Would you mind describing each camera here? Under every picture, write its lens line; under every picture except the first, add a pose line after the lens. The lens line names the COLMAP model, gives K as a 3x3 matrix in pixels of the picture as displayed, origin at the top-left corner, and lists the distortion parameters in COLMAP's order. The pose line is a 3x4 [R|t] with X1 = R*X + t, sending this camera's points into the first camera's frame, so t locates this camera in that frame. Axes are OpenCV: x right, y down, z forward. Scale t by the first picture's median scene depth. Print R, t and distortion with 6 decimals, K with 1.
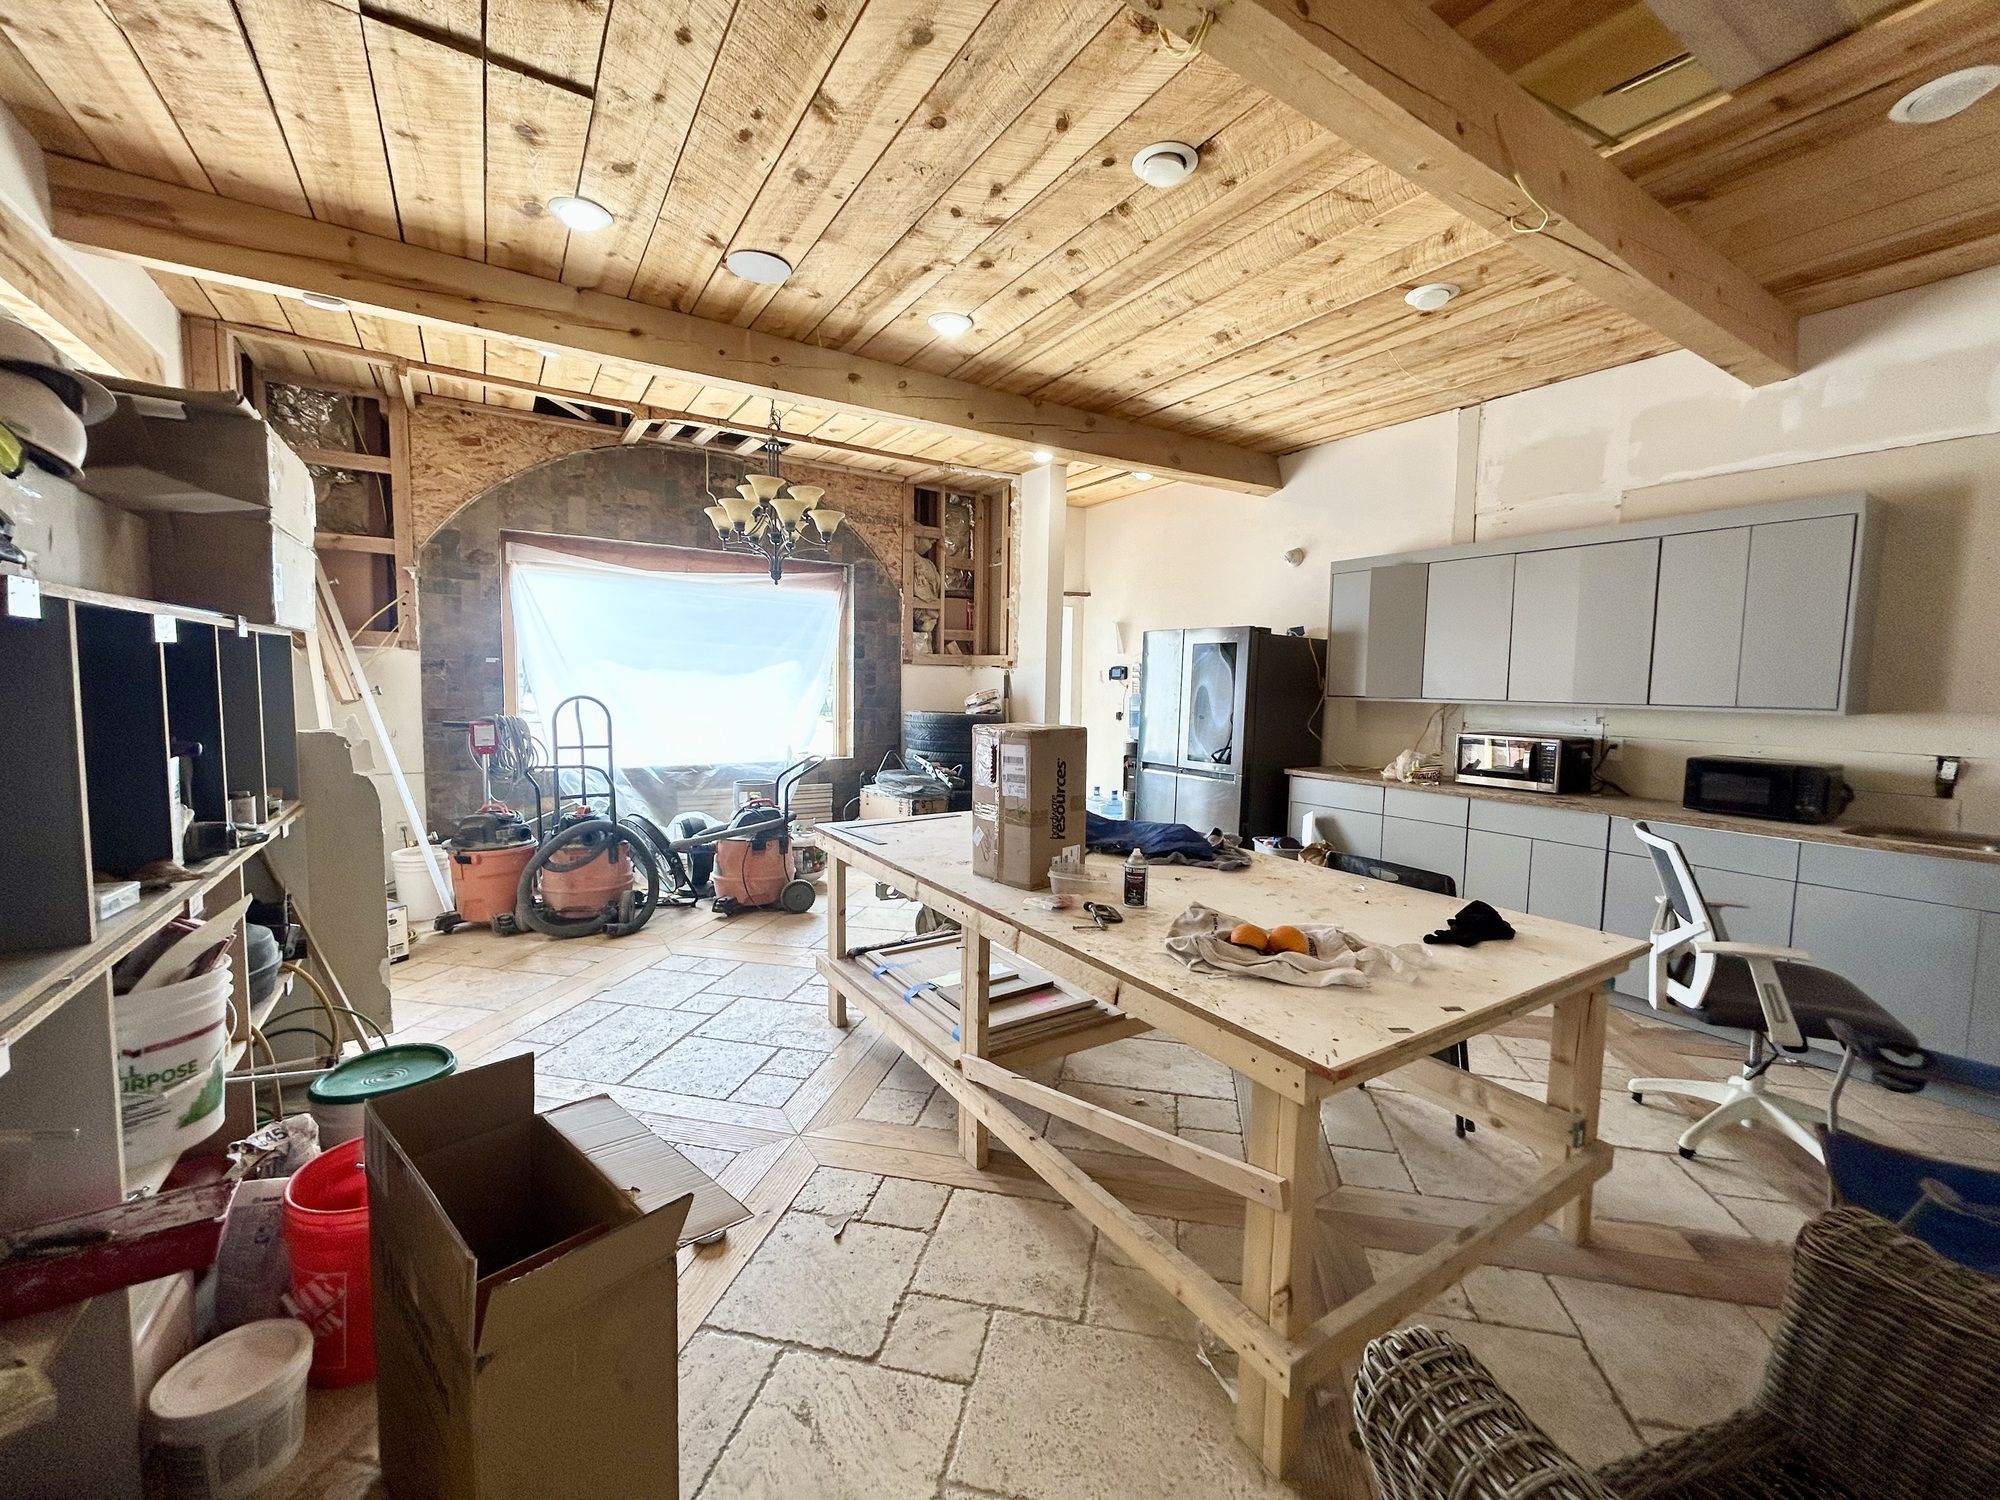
lens RADIAL K [[803.5, 0, 1001.9], [0, 803.5, 745.8], [0, 0, 1]] dist [-0.002029, 0.002505]
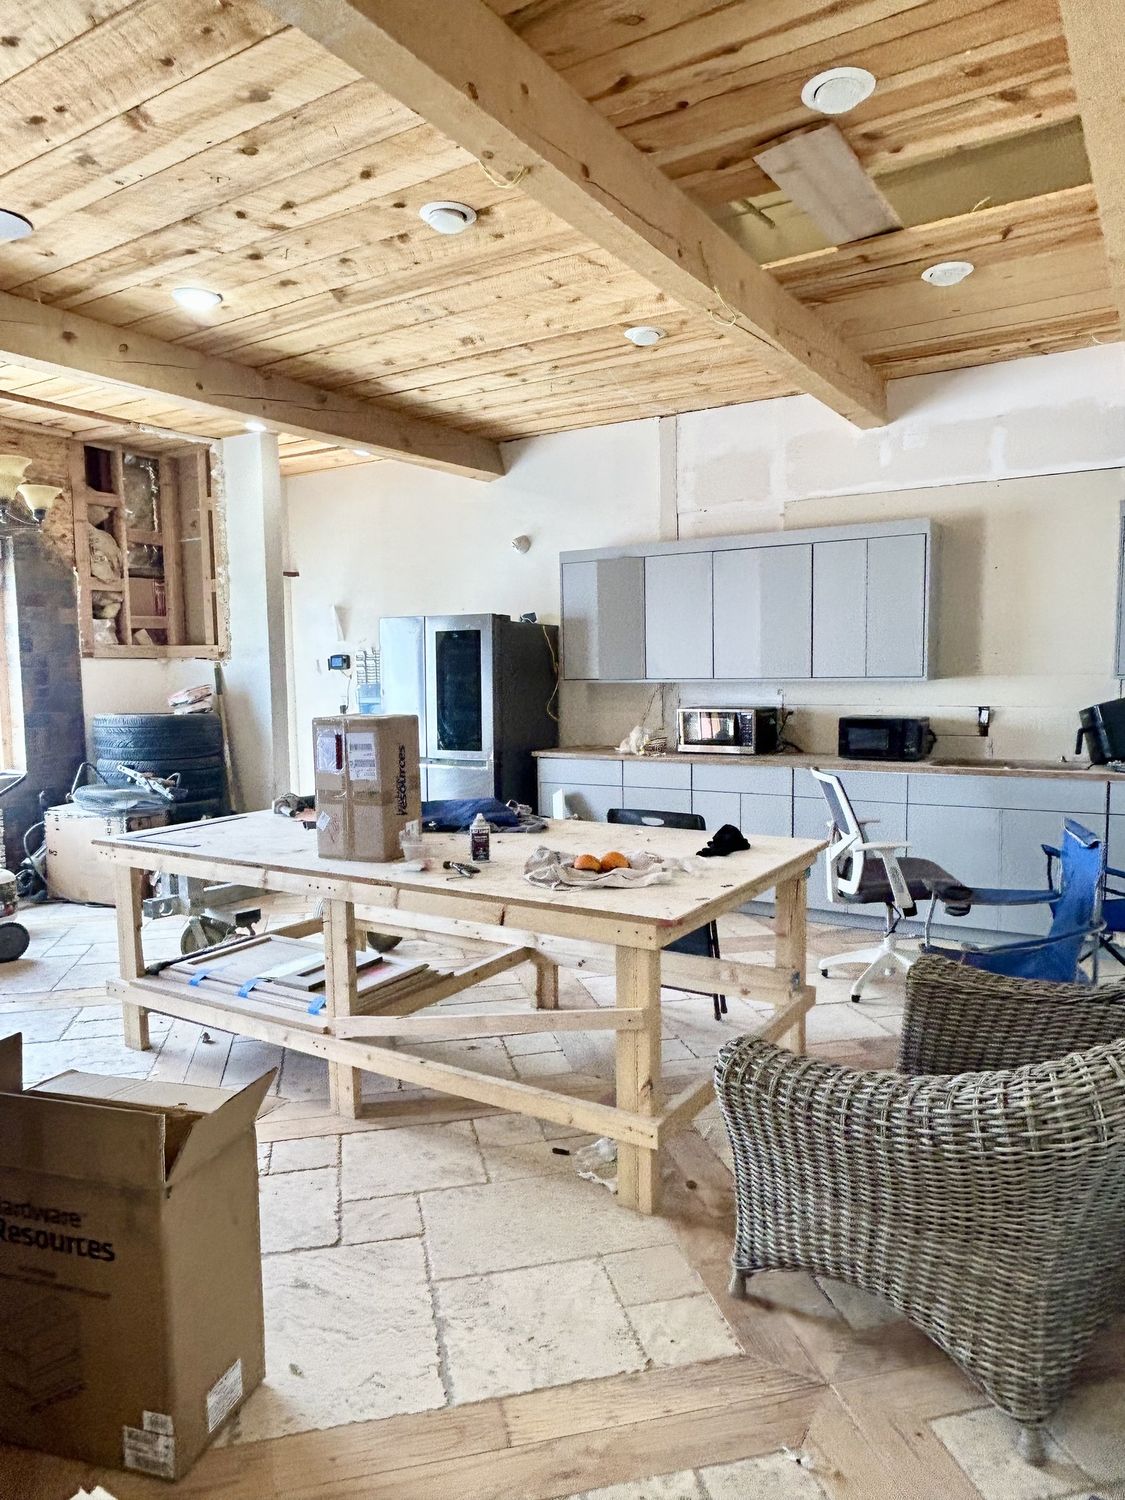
lens RADIAL K [[974.4, 0, 562.5], [0, 974.4, 750.0], [0, 0, 1]] dist [0.006357, -0.002226]
pose [[0.905868, -0.064719, 0.418587, -0.191158], [0.063013, 0.997852, 0.017913, 0.010075], [-0.418847, 0.010150, 0.908000, -0.216312]]
